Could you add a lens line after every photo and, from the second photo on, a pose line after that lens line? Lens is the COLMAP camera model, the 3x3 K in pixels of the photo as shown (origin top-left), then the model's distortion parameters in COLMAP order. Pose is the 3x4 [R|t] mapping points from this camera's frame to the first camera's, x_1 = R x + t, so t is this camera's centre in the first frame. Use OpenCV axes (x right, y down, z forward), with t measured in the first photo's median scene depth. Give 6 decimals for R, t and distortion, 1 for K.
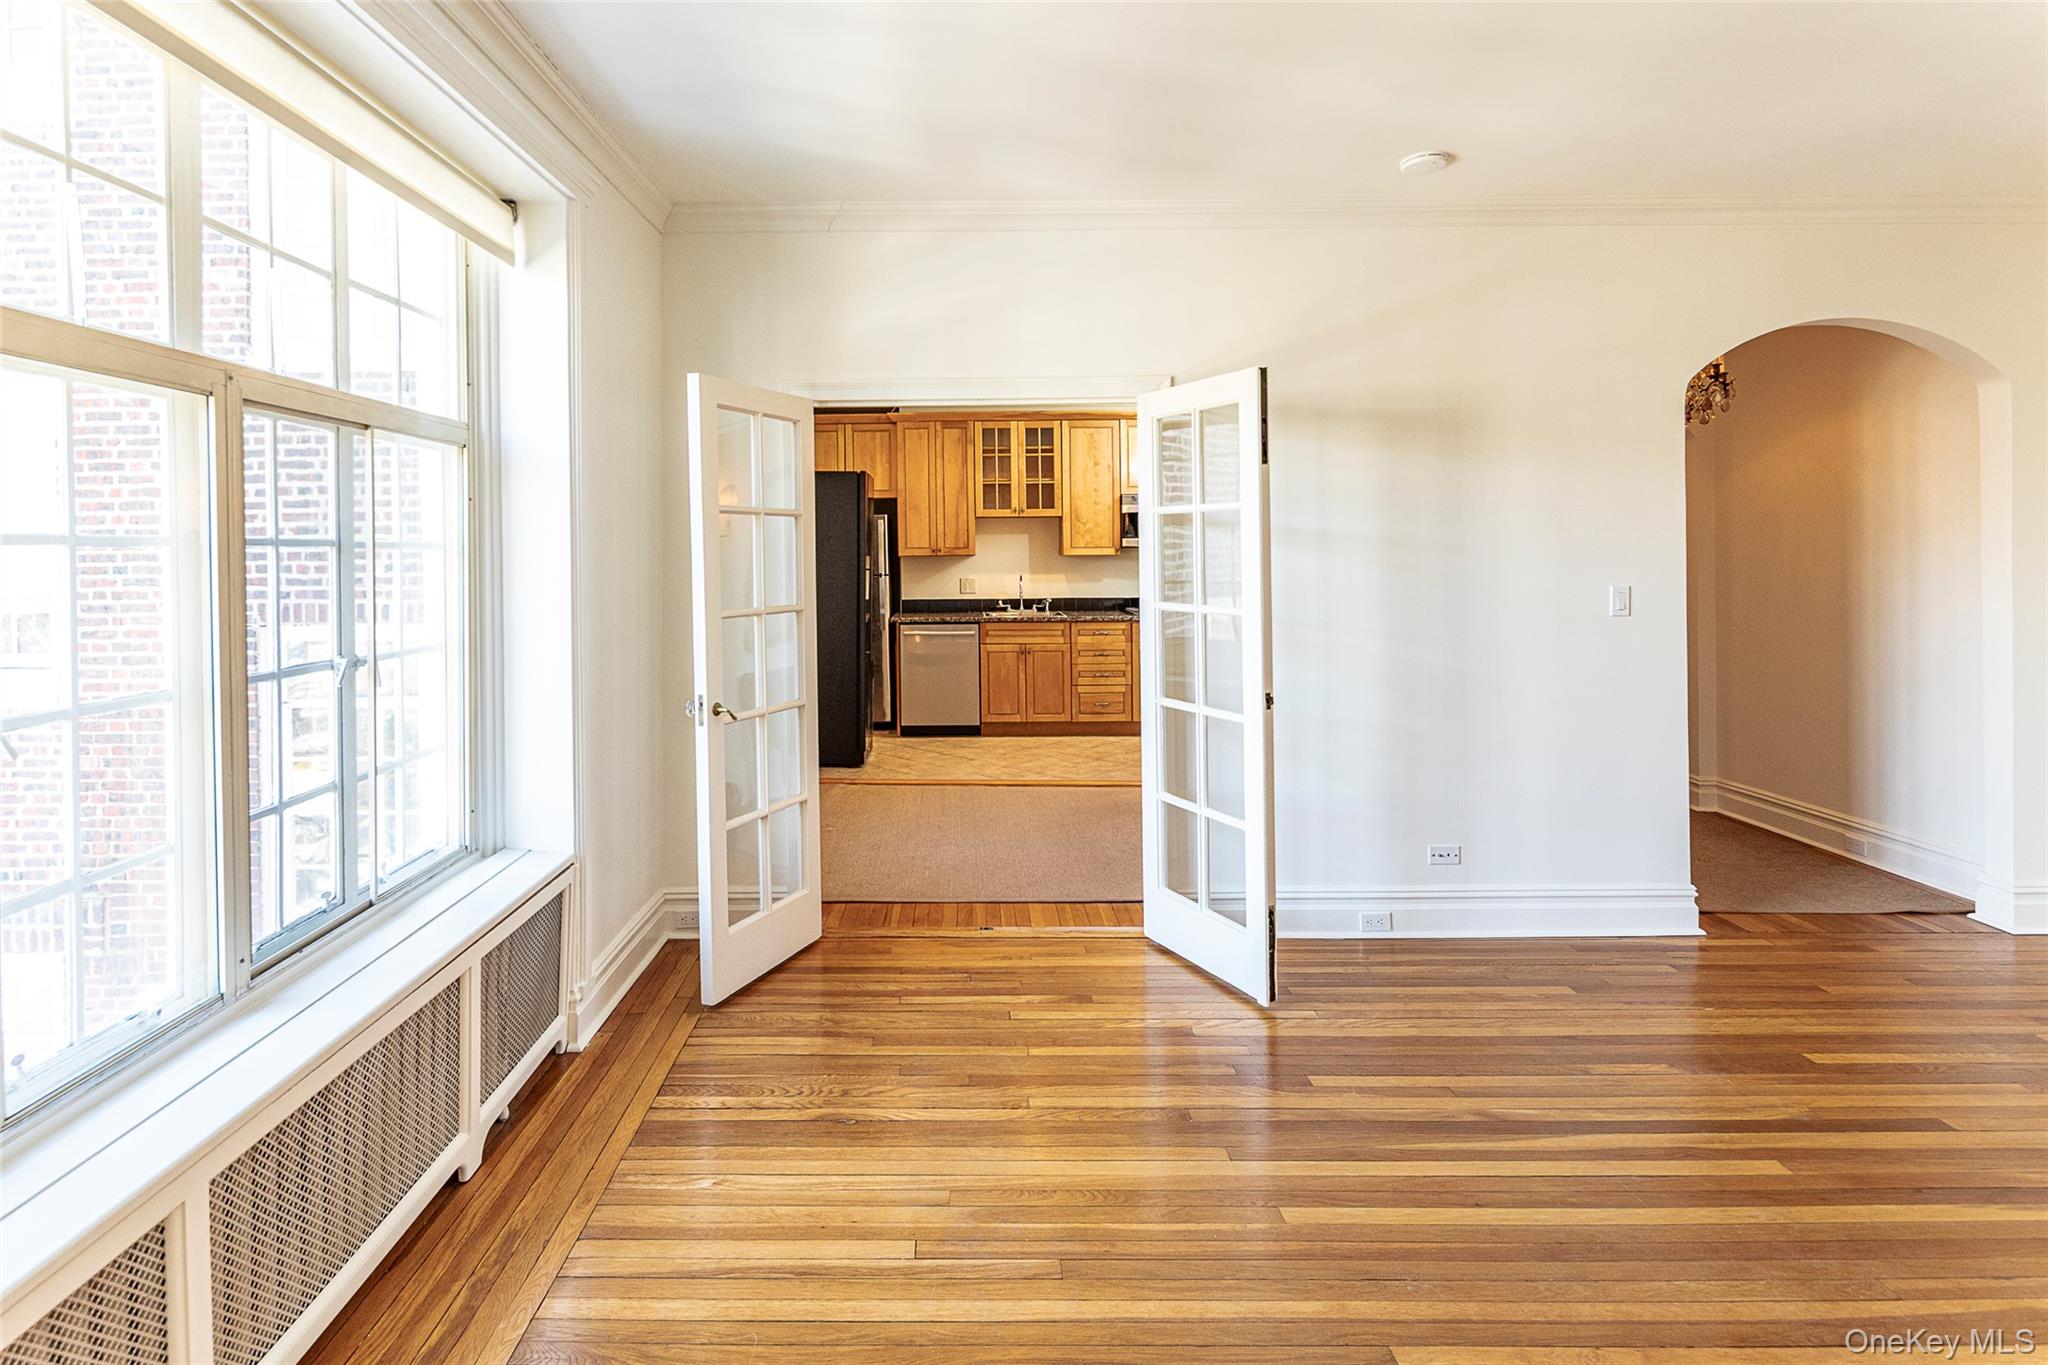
lens RADIAL K [[1006.0, 0, 964.4], [0, 1006.0, 568.4], [0, 0, 1]] dist [0.002783, -0.004422]
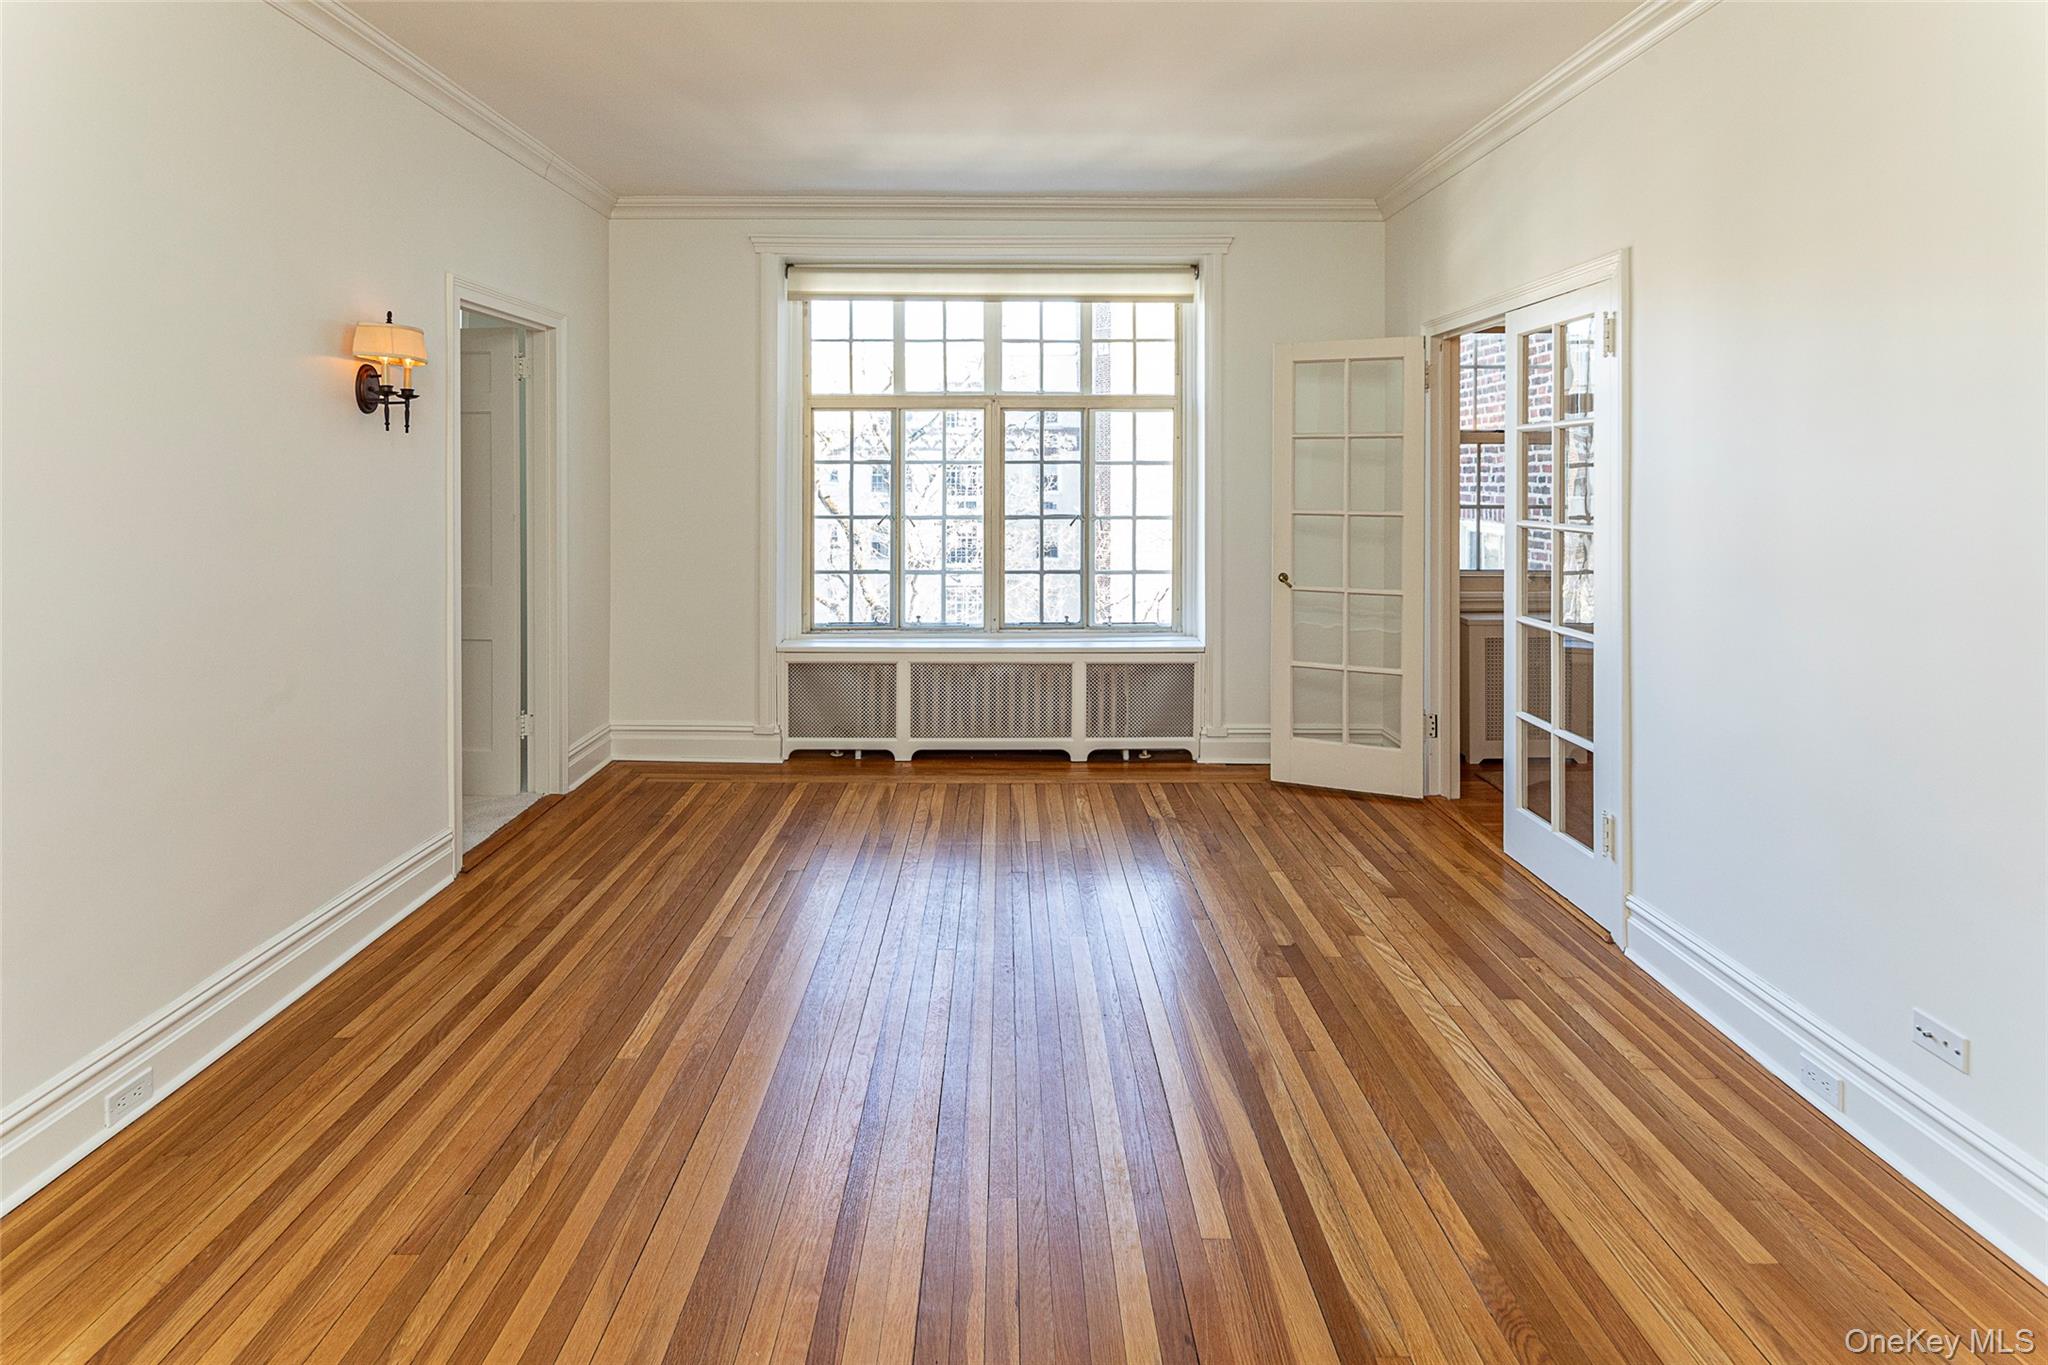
lens RADIAL K [[1006.0, 0, 1014.3], [0, 1006.0, 461.2], [0, 0, 1]] dist [0.002783, -0.004422]
pose [[0.025672, -0.001303, -0.999670, 1.178461], [-0.010423, 0.999944, -0.001571, -0.016316], [0.999616, 0.010460, 0.025657, 0.588985]]
